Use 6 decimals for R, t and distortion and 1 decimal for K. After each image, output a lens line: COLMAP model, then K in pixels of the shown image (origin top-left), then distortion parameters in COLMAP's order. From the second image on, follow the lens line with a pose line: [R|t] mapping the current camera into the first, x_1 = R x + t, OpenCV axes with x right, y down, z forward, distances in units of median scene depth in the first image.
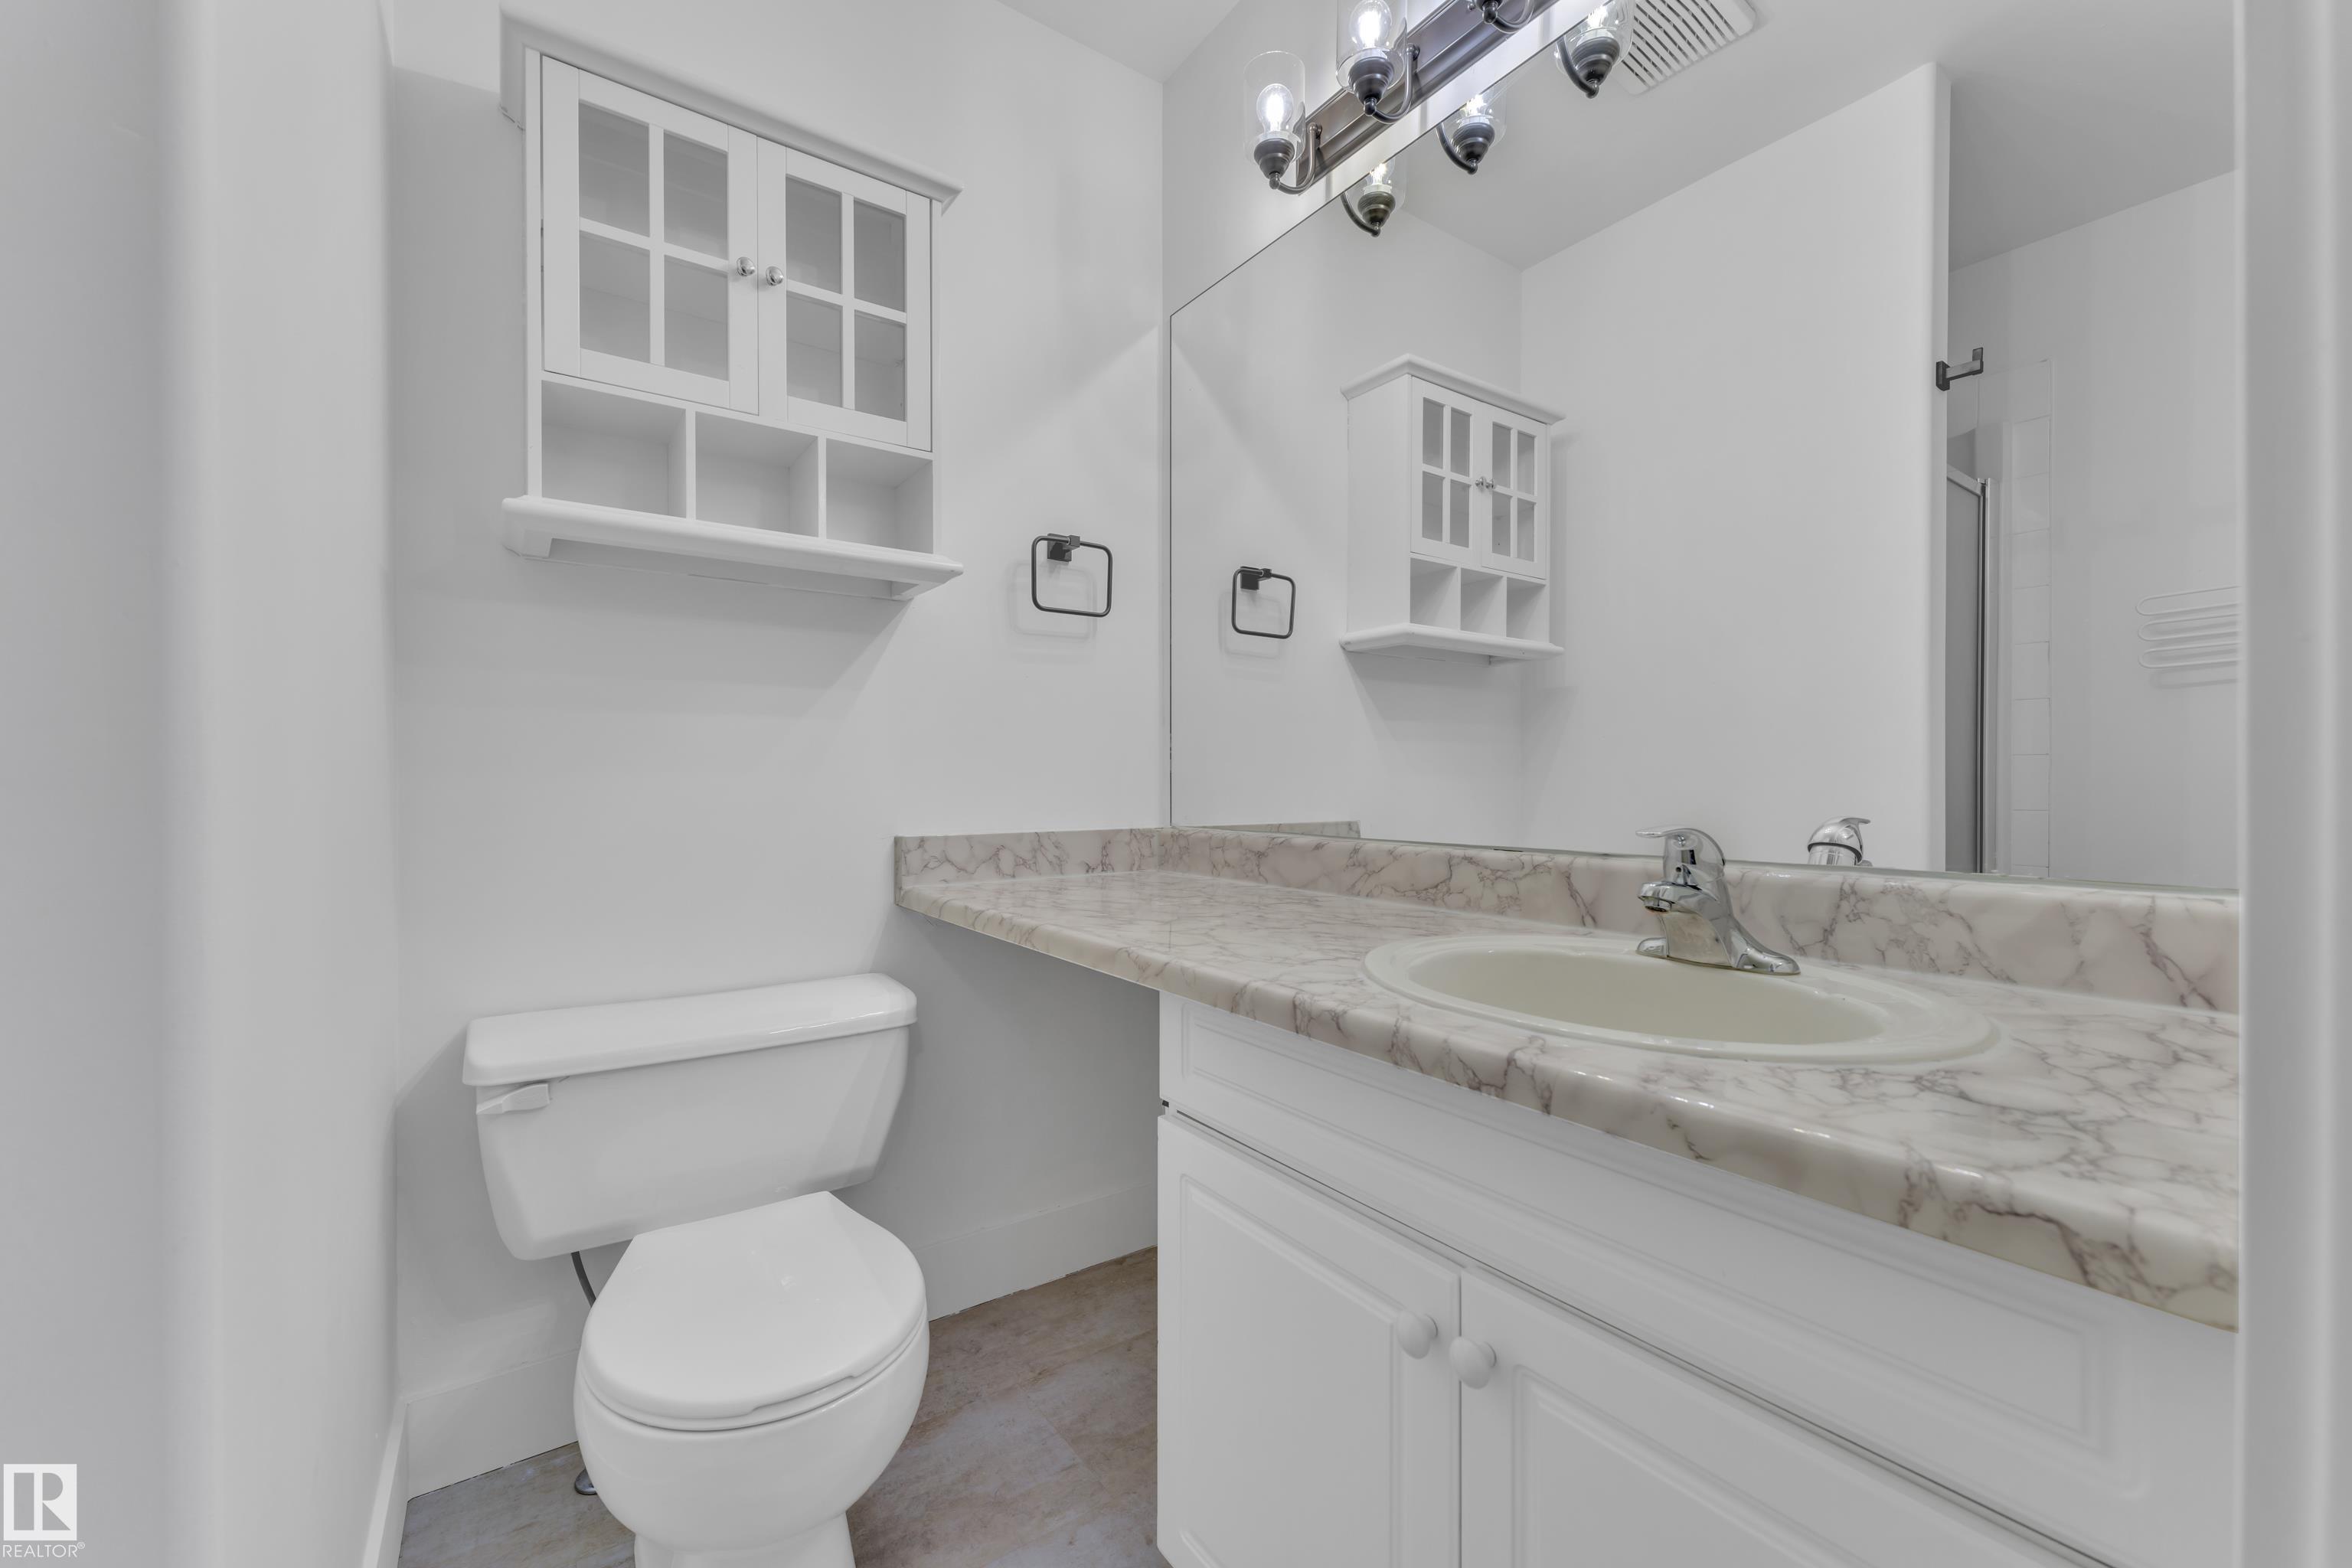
lens RADIAL K [[942.3, 0, 1139.5], [0, 942.3, 790.9], [0, 0, 1]] dist [0.000431, 0.000078]
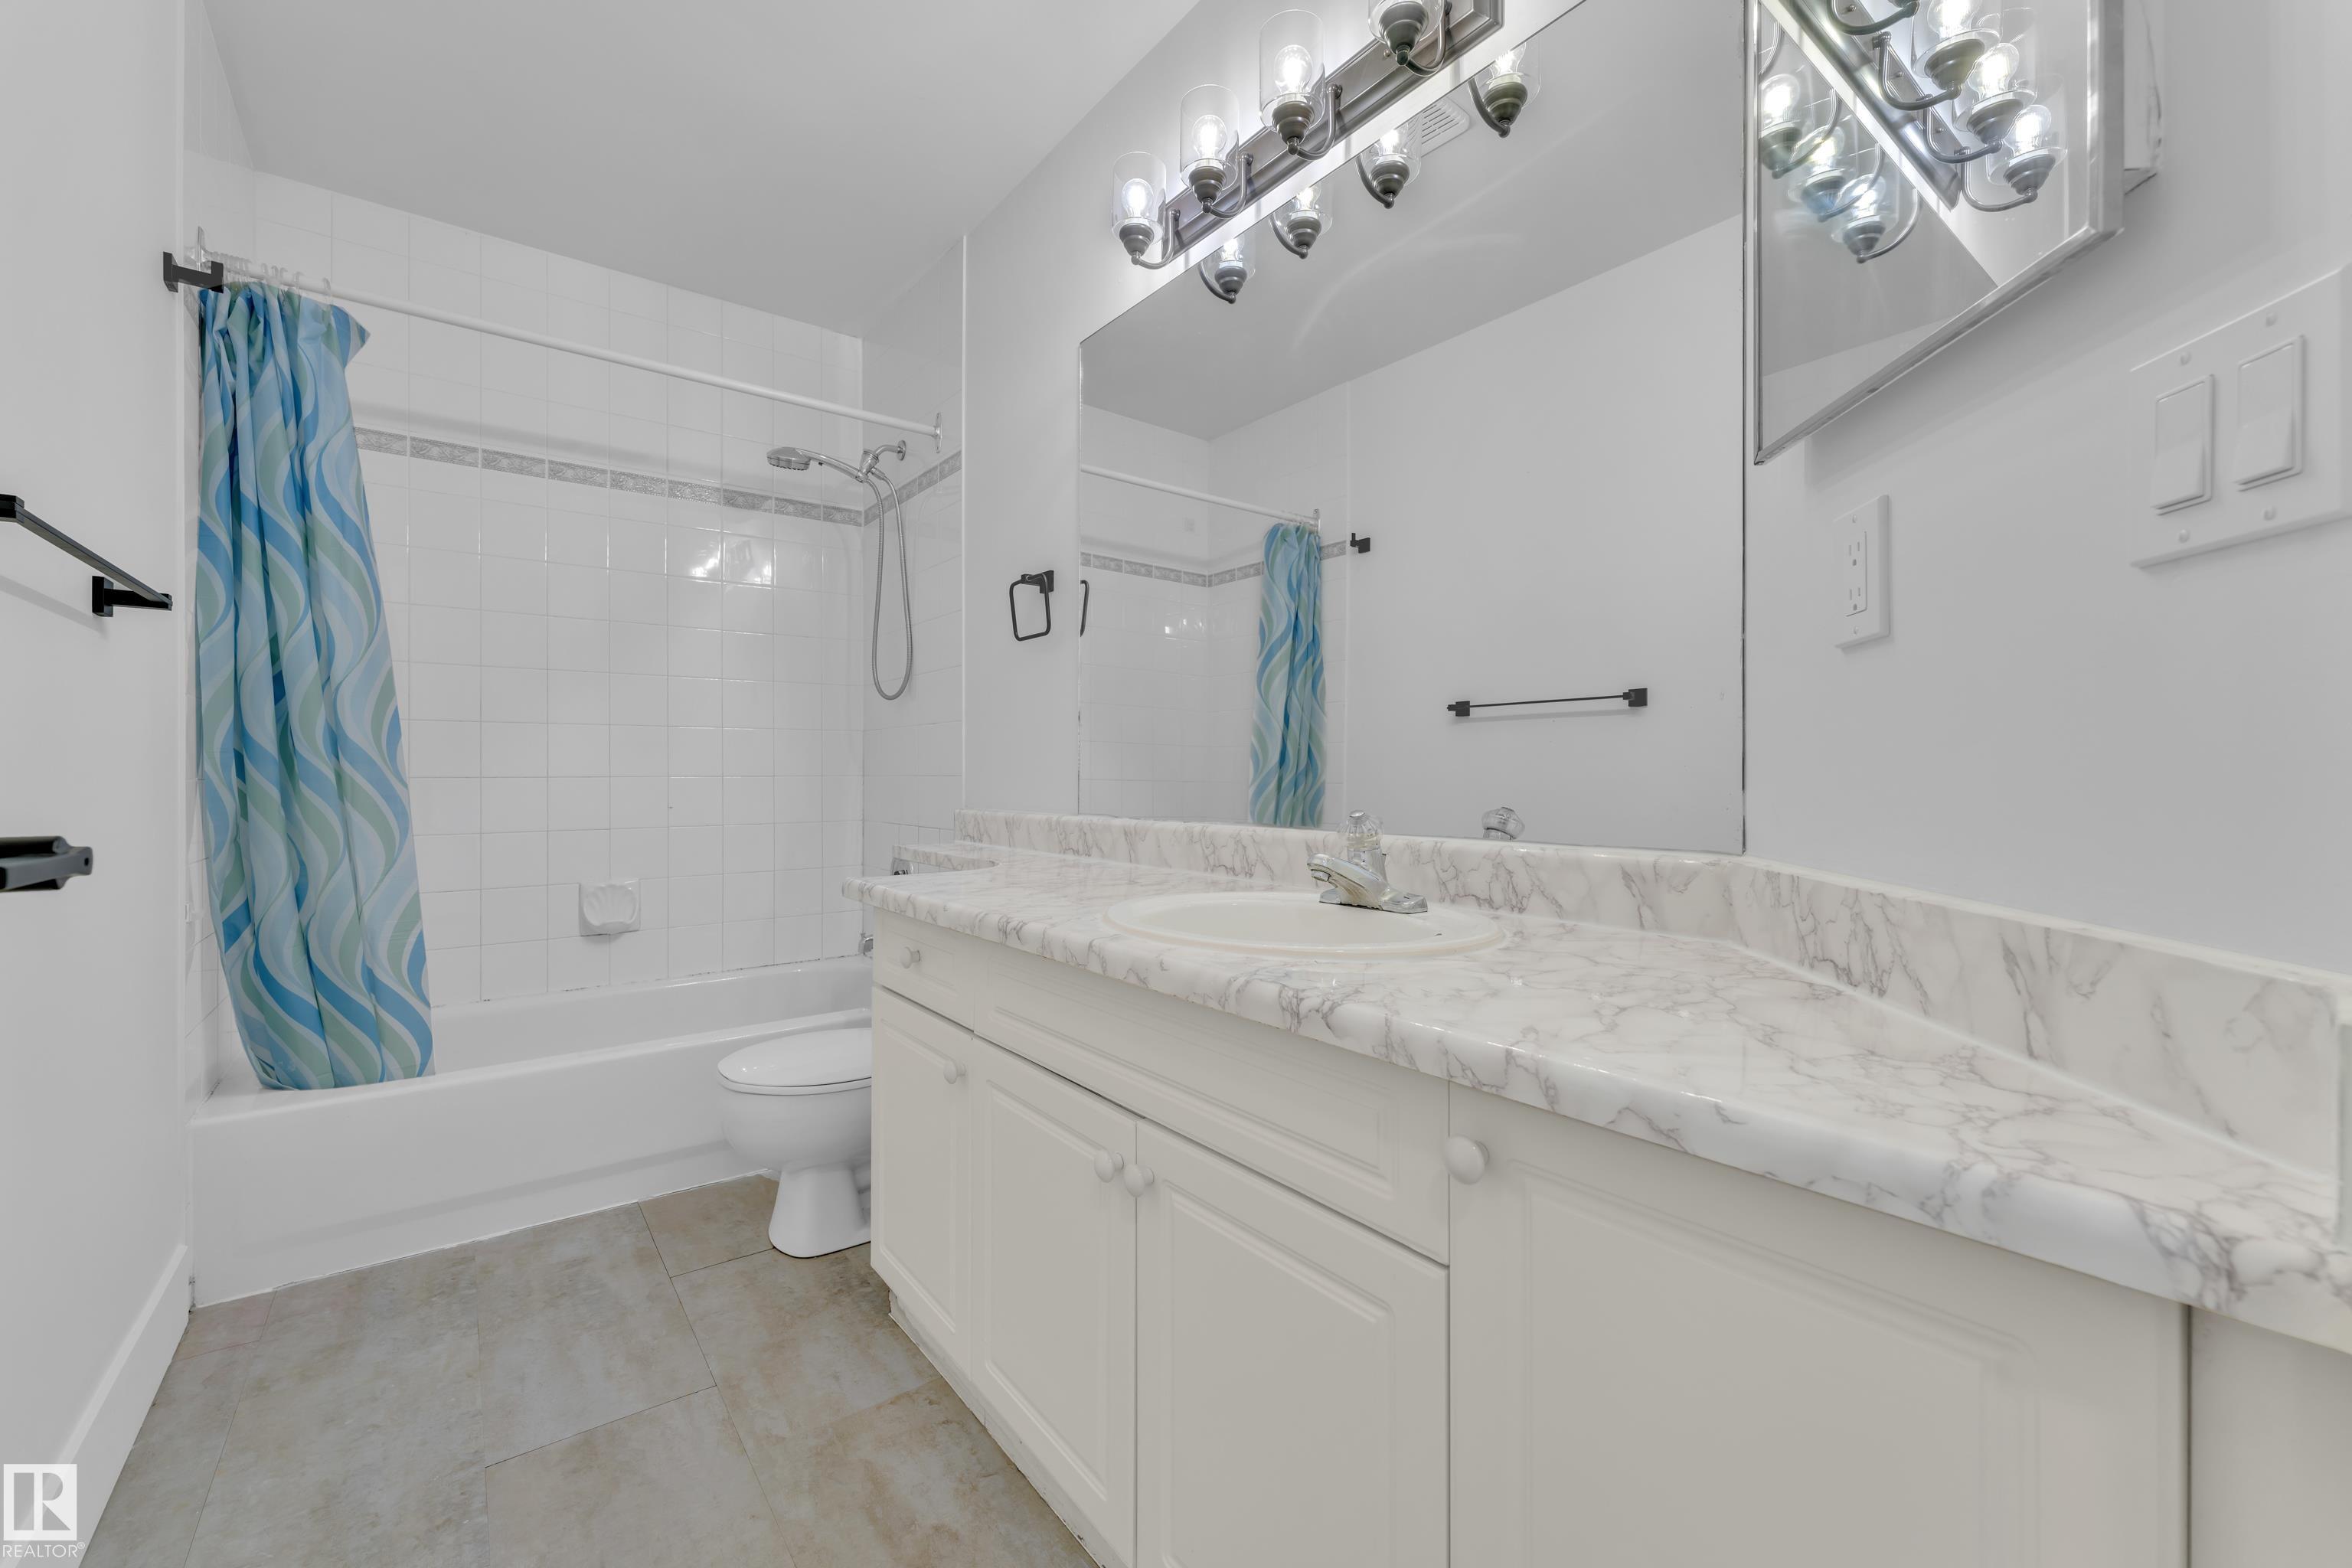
lens RADIAL K [[955.0, 0, 1163.5], [0, 955.0, 767.6], [0, 0, 1]] dist [0.001538, 0.000337]
pose [[0.998523, 0.005127, 0.054086, 0.108927], [-0.004337, 0.999882, -0.014705, -0.000171], [-0.054156, 0.014449, 0.998428, -0.162902]]
